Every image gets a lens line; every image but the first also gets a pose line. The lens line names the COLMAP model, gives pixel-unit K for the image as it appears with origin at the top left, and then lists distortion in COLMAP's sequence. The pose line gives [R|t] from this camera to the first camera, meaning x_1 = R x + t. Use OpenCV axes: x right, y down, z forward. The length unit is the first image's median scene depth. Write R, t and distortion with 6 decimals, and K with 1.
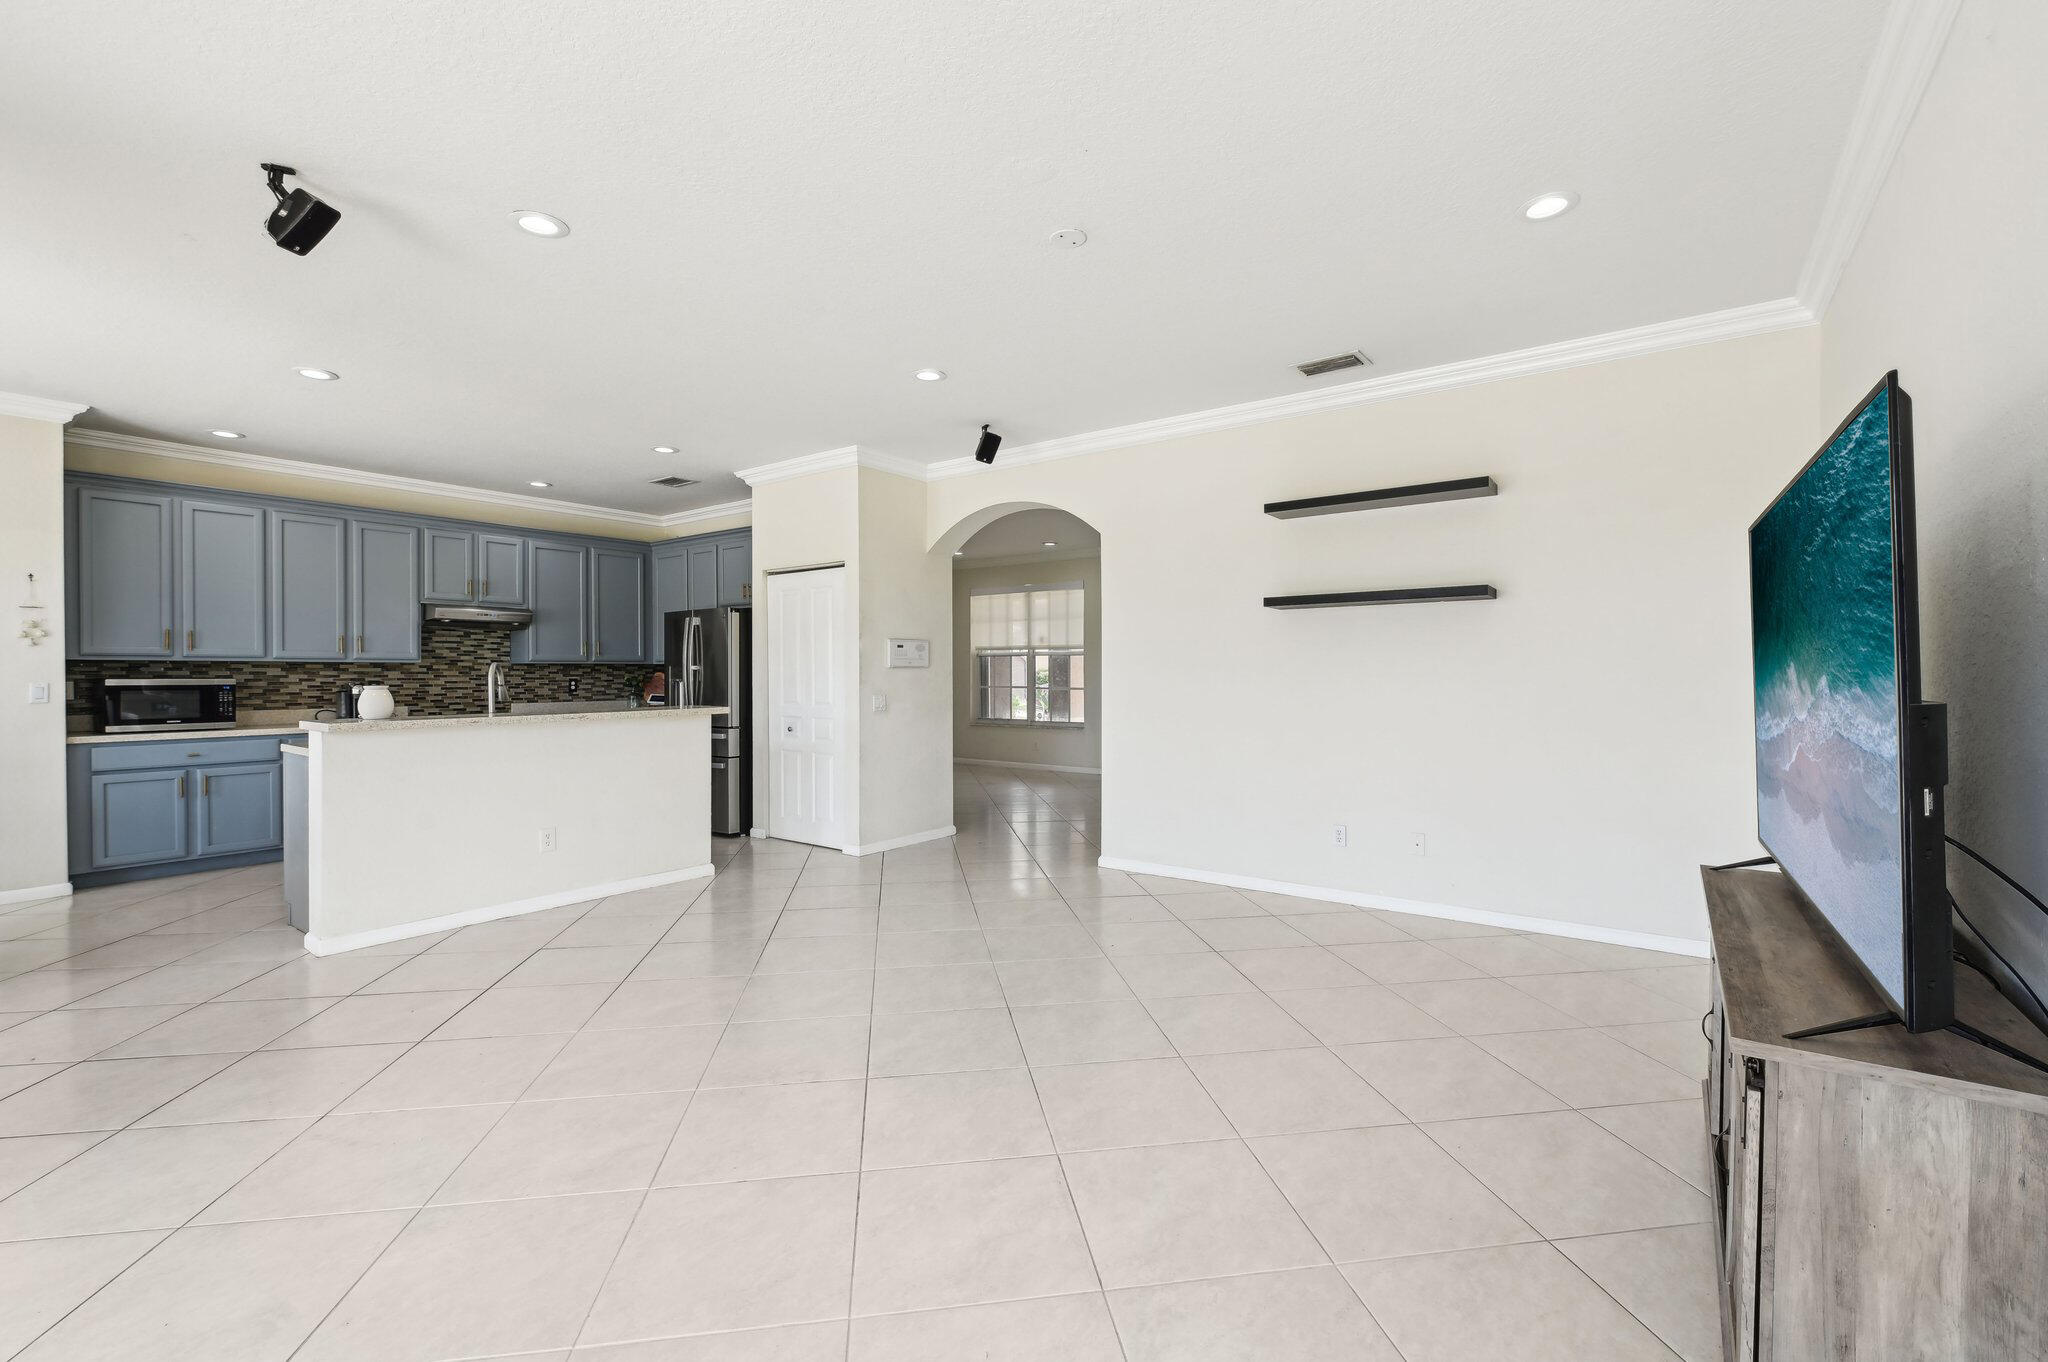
lens RADIAL K [[865.2, 0, 1036.2], [0, 865.2, 681.3], [0, 0, 1]] dist [-0.006869, -0.002880]
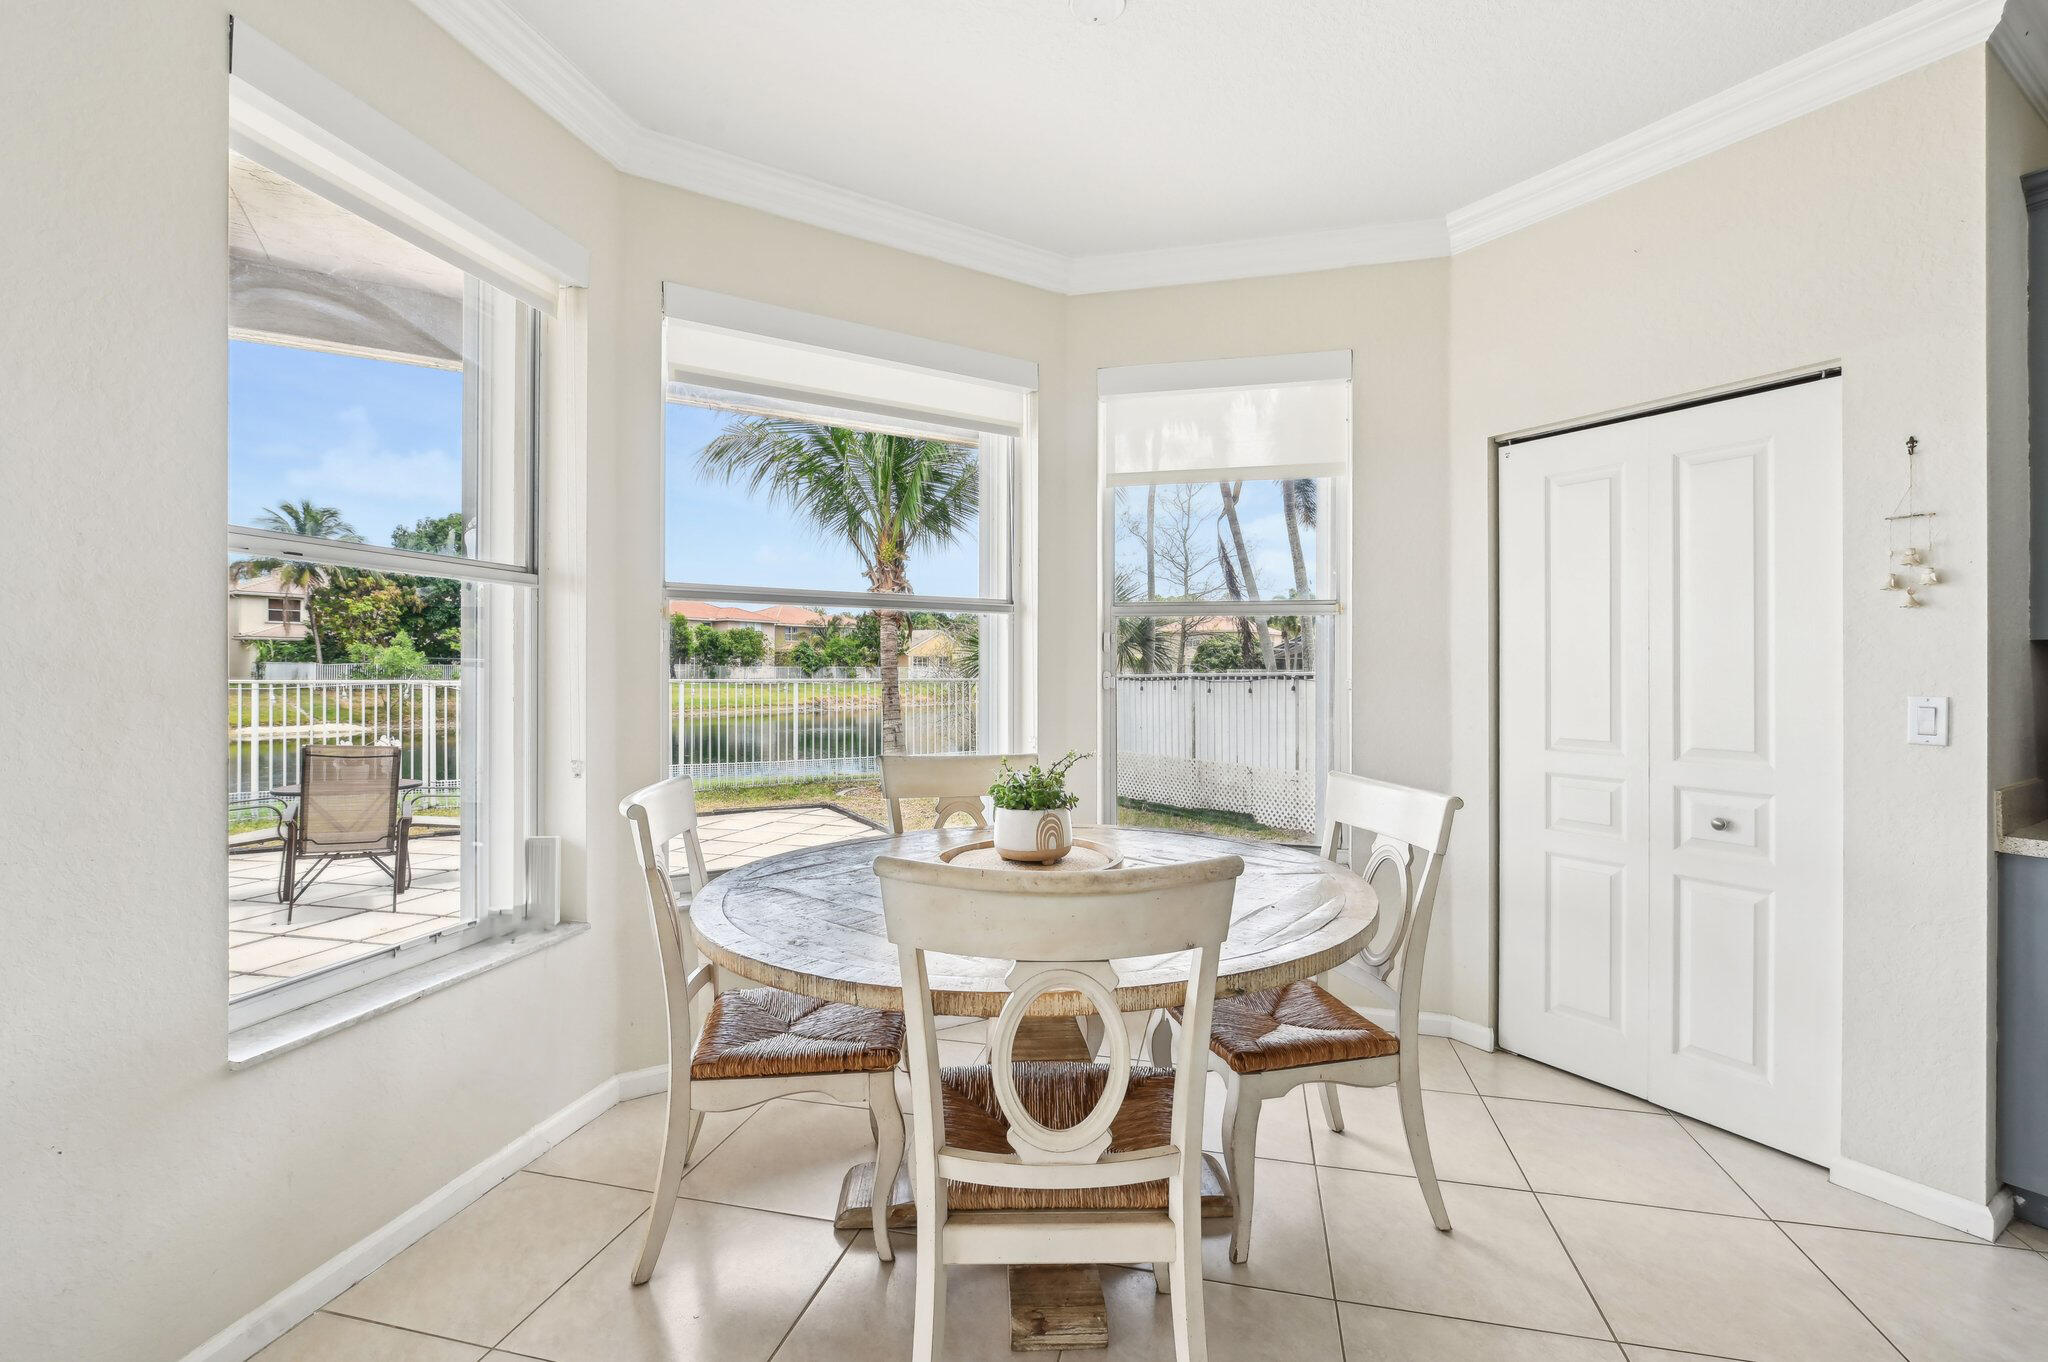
lens RADIAL K [[905.6, 0, 1022.8], [0, 905.6, 666.4], [0, 0, 1]] dist [-0.007895, -0.002830]
pose [[-0.380926, -0.001795, -0.924604, -0.447959], [-0.015809, 0.999865, 0.004572, -0.005767], [0.924470, 0.016359, -0.380903, 0.570234]]
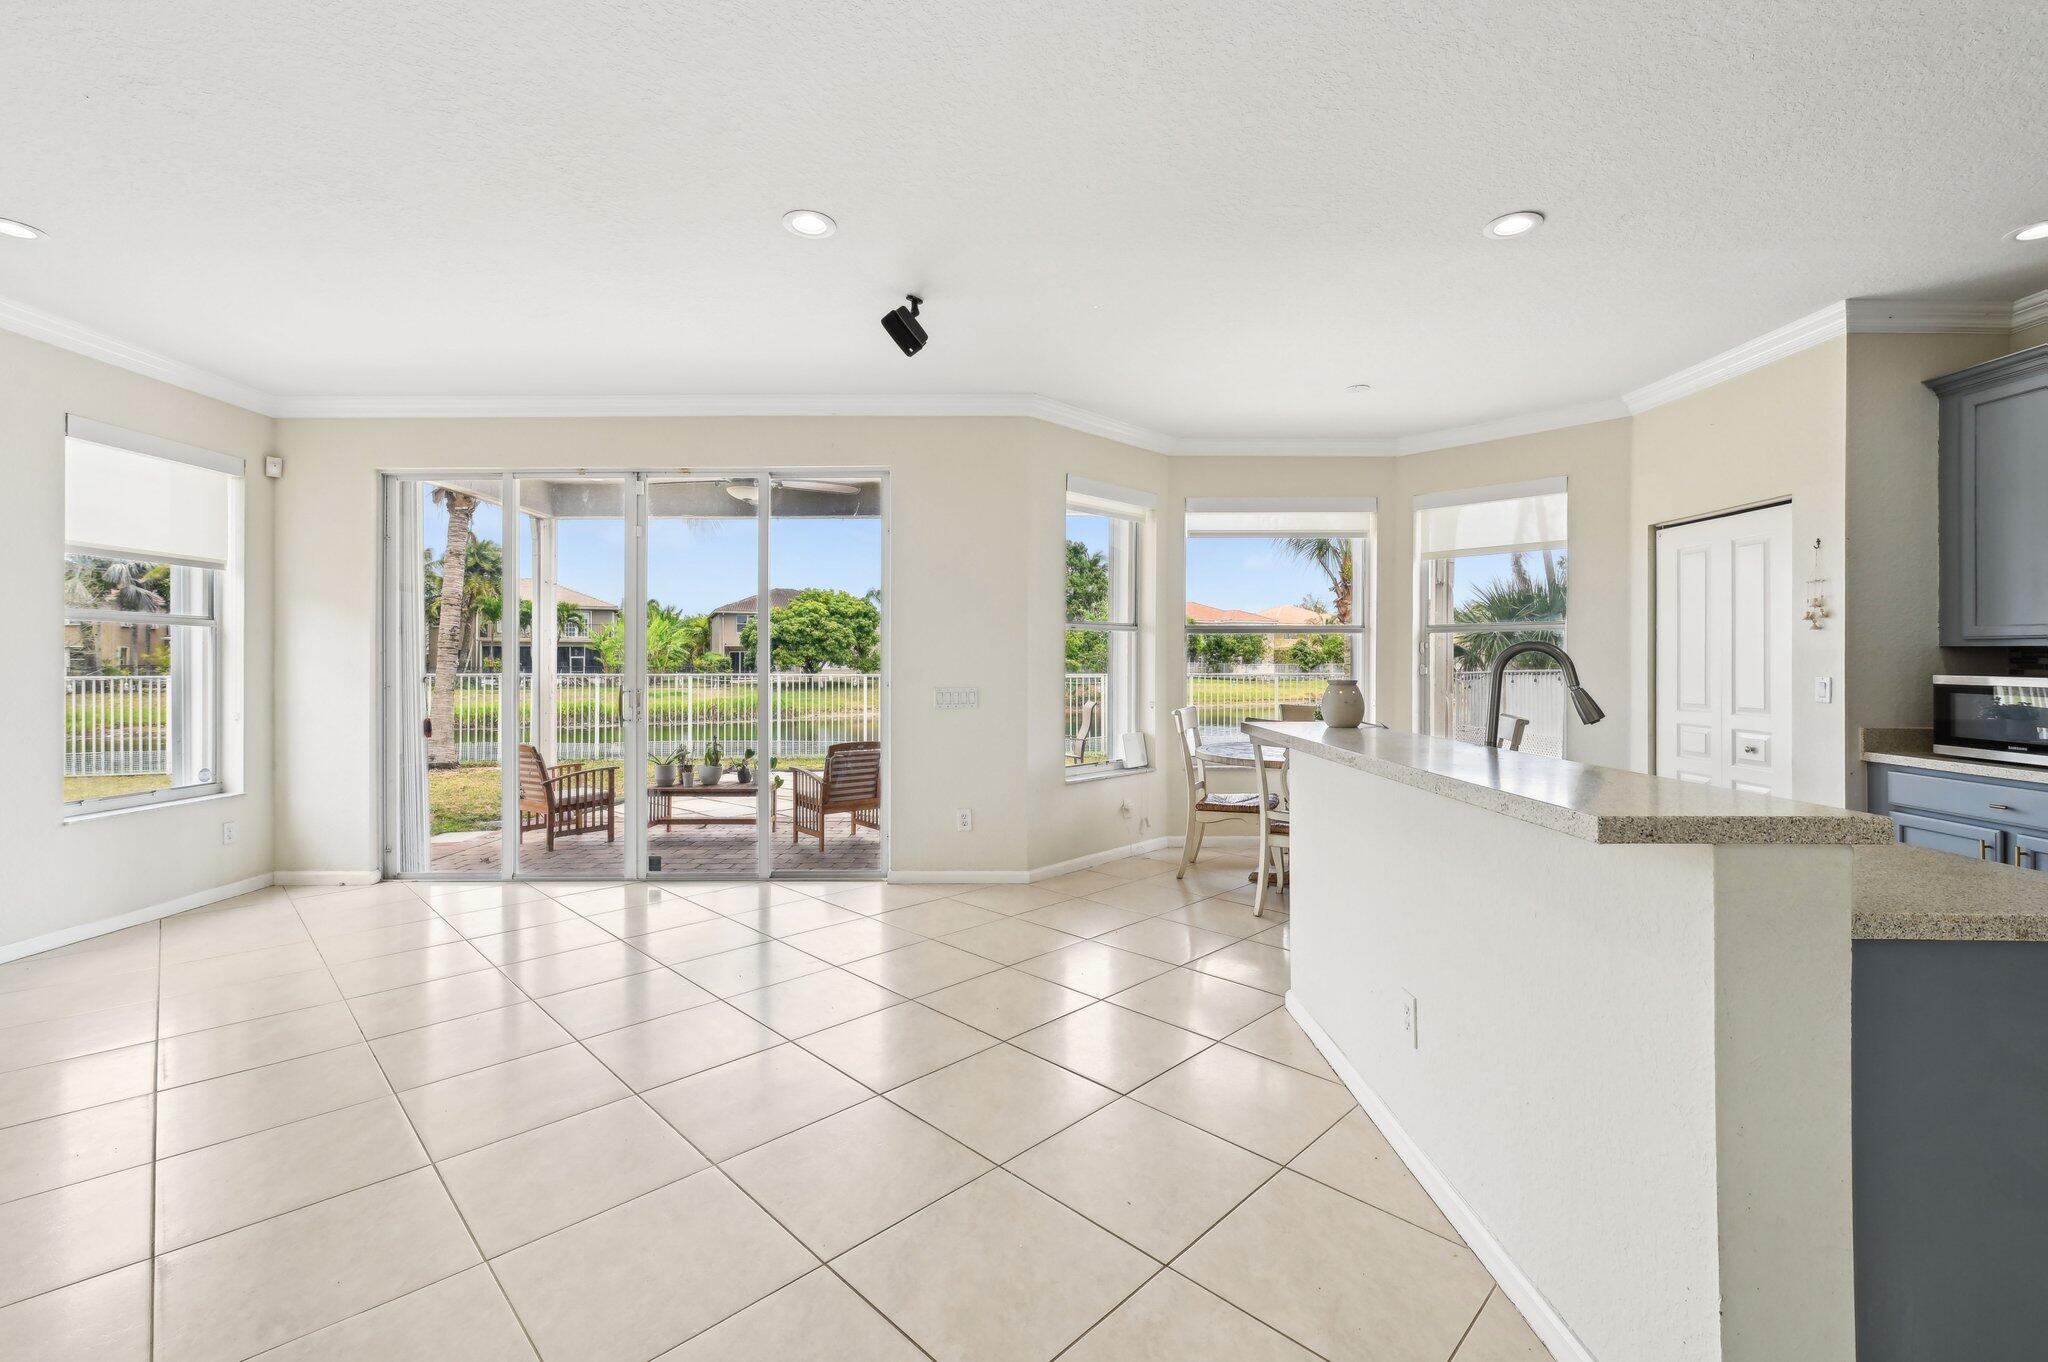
lens RADIAL K [[865.2, 0, 1025.7], [0, 865.2, 664.0], [0, 0, 1]] dist [-0.006869, -0.002880]
pose [[-0.807842, 0.000713, -0.589398, -0.083719], [-0.007552, 0.999905, 0.011560, -0.010220], [0.589350, 0.013790, -0.807760, 0.908004]]
